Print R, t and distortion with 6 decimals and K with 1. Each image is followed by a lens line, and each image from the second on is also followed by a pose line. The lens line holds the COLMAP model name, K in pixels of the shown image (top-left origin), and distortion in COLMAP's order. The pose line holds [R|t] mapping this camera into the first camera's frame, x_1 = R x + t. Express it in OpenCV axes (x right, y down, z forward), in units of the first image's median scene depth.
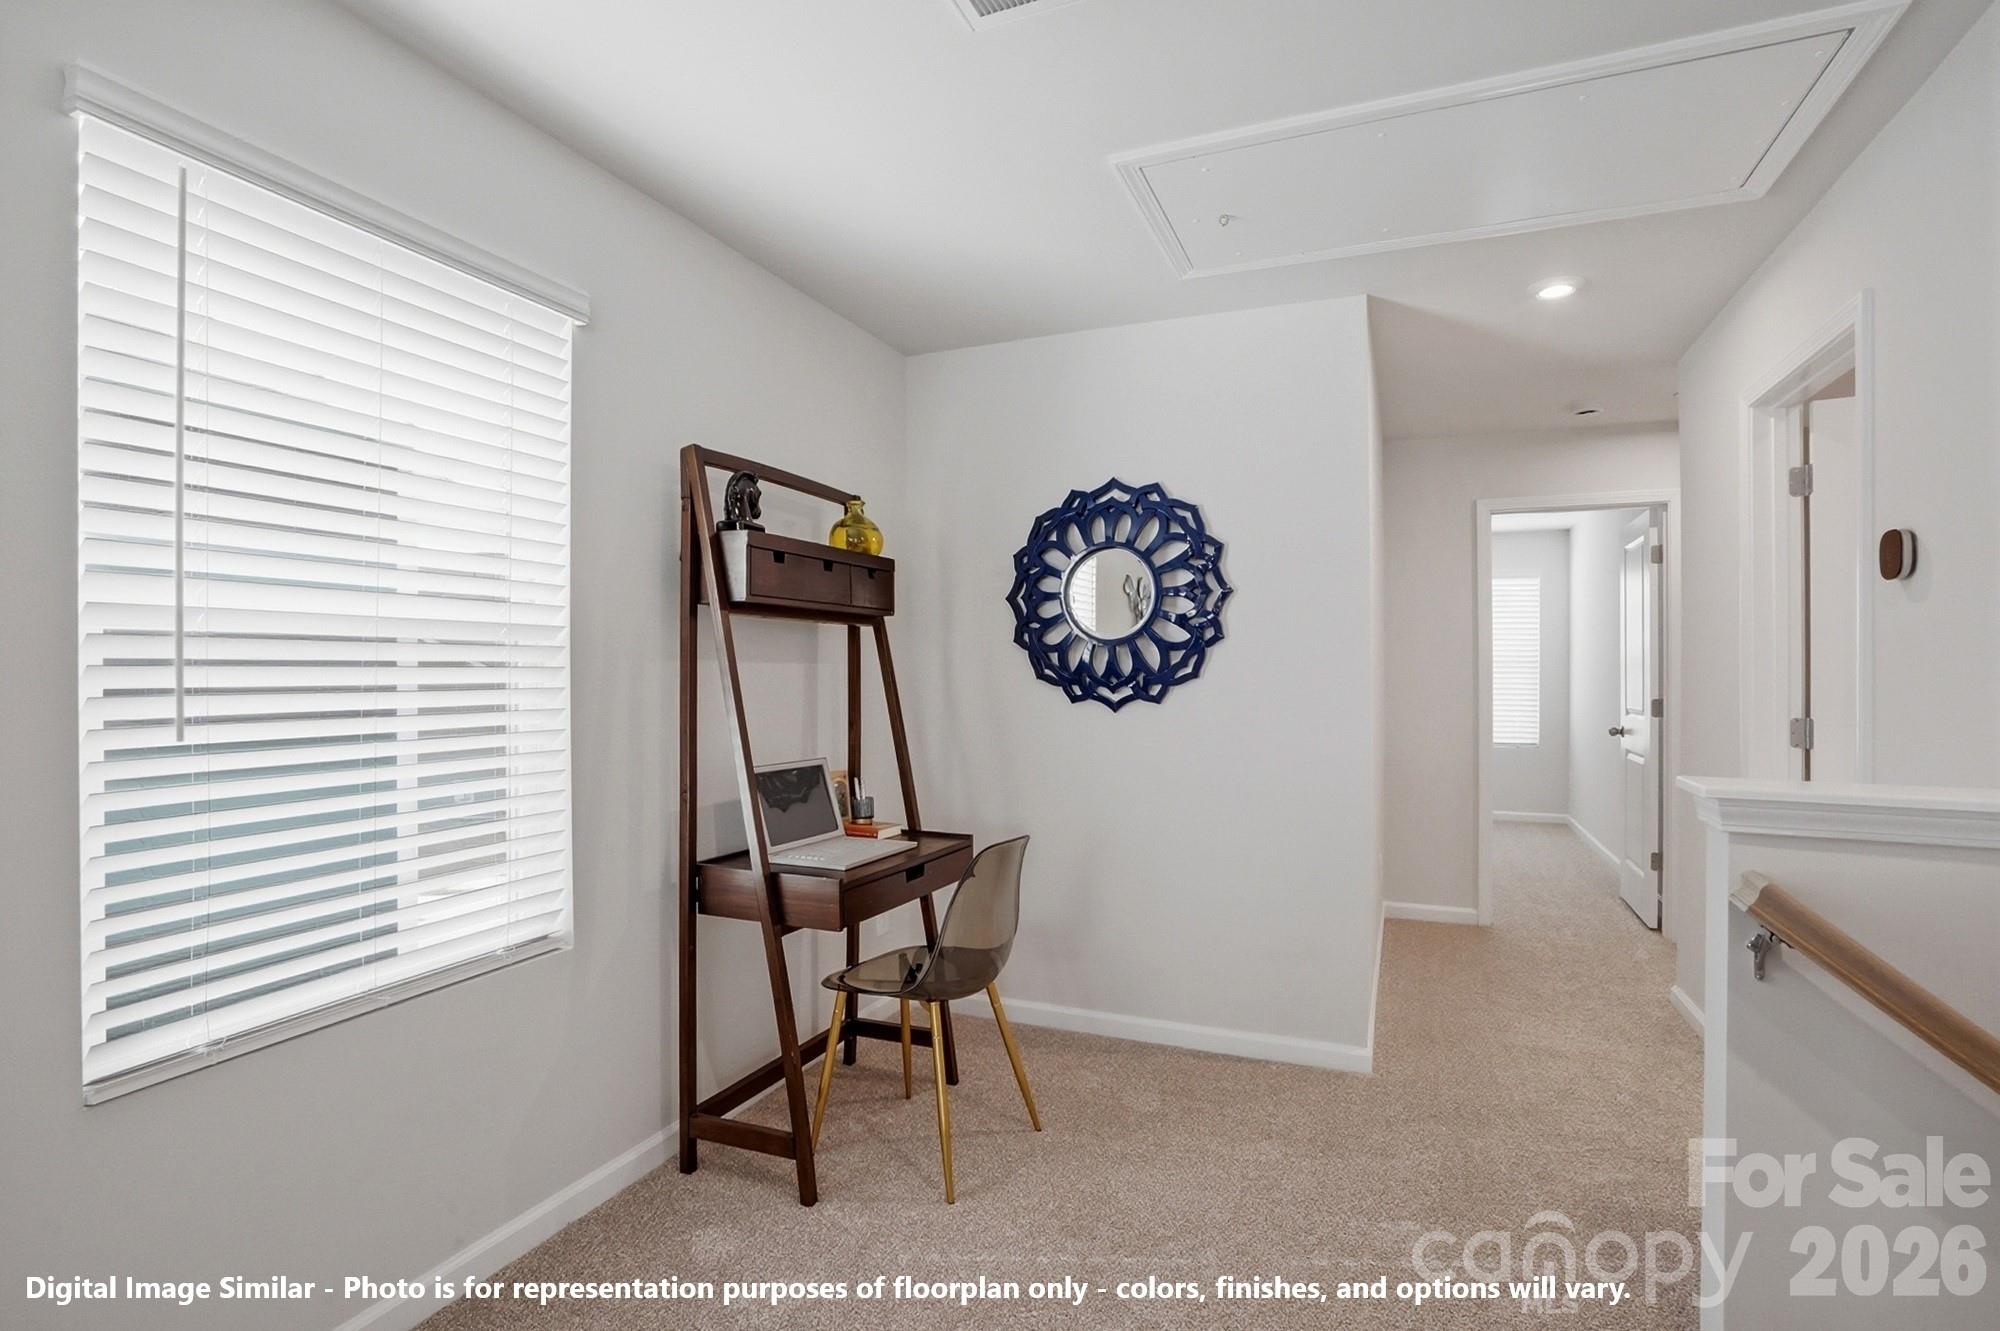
lens RADIAL K [[952.2, 0, 1006.3], [0, 952.2, 663.3], [0, 0, 1]] dist [-0.063811, 0.027355]
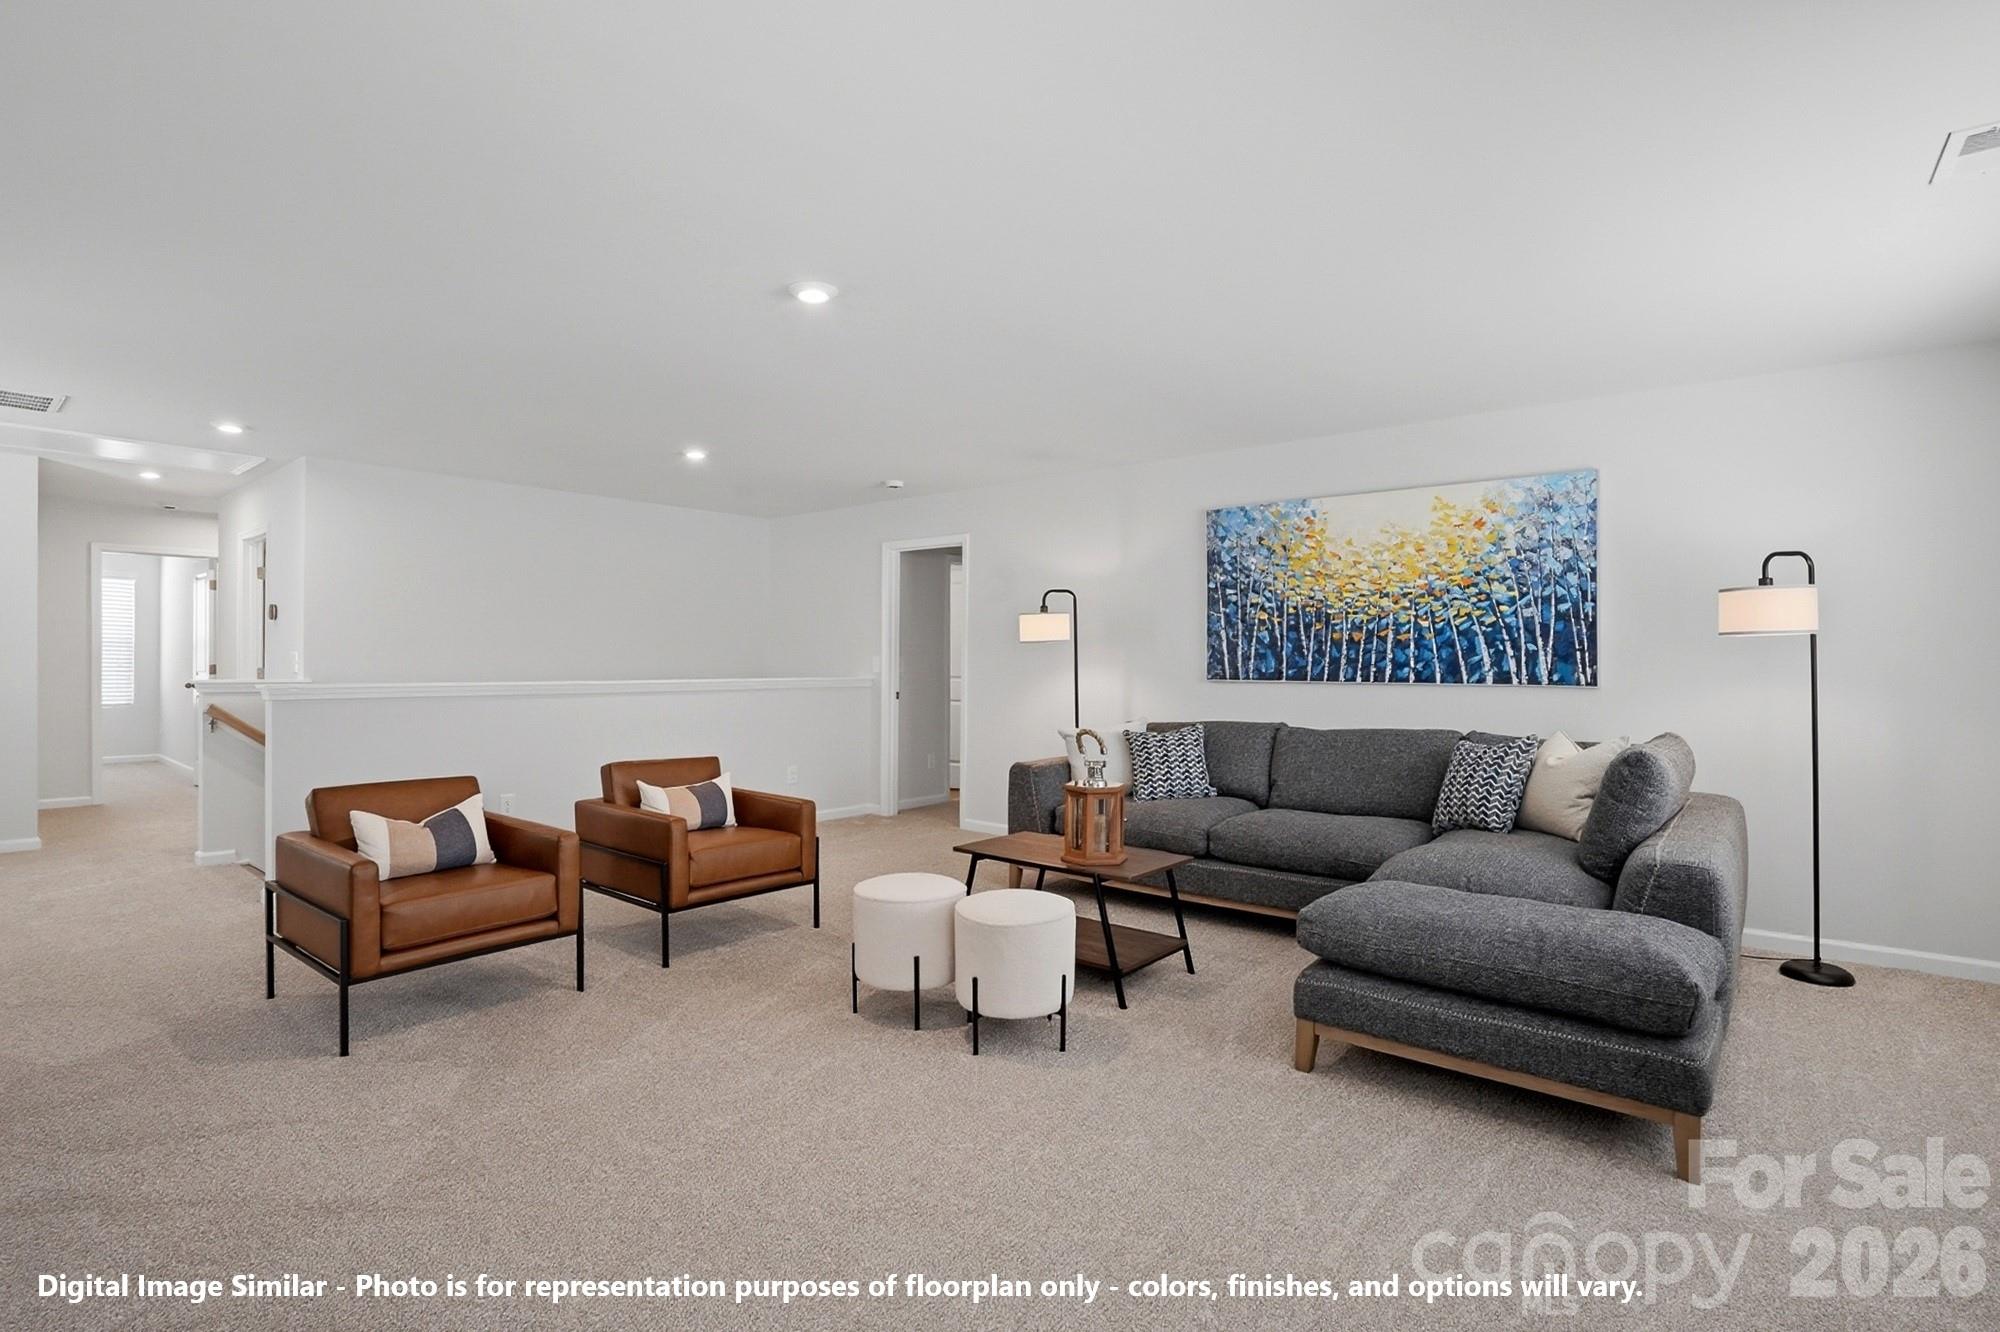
lens RADIAL K [[952.2, 0, 1006.3], [0, 952.2, 663.8], [0, 0, 1]] dist [-0.063811, 0.027355]
pose [[0.294836, -0.010993, 0.955485, -0.641693], [-0.017989, 0.999693, 0.017053, -0.016498], [-0.955379, -0.022216, 0.294547, -1.136667]]
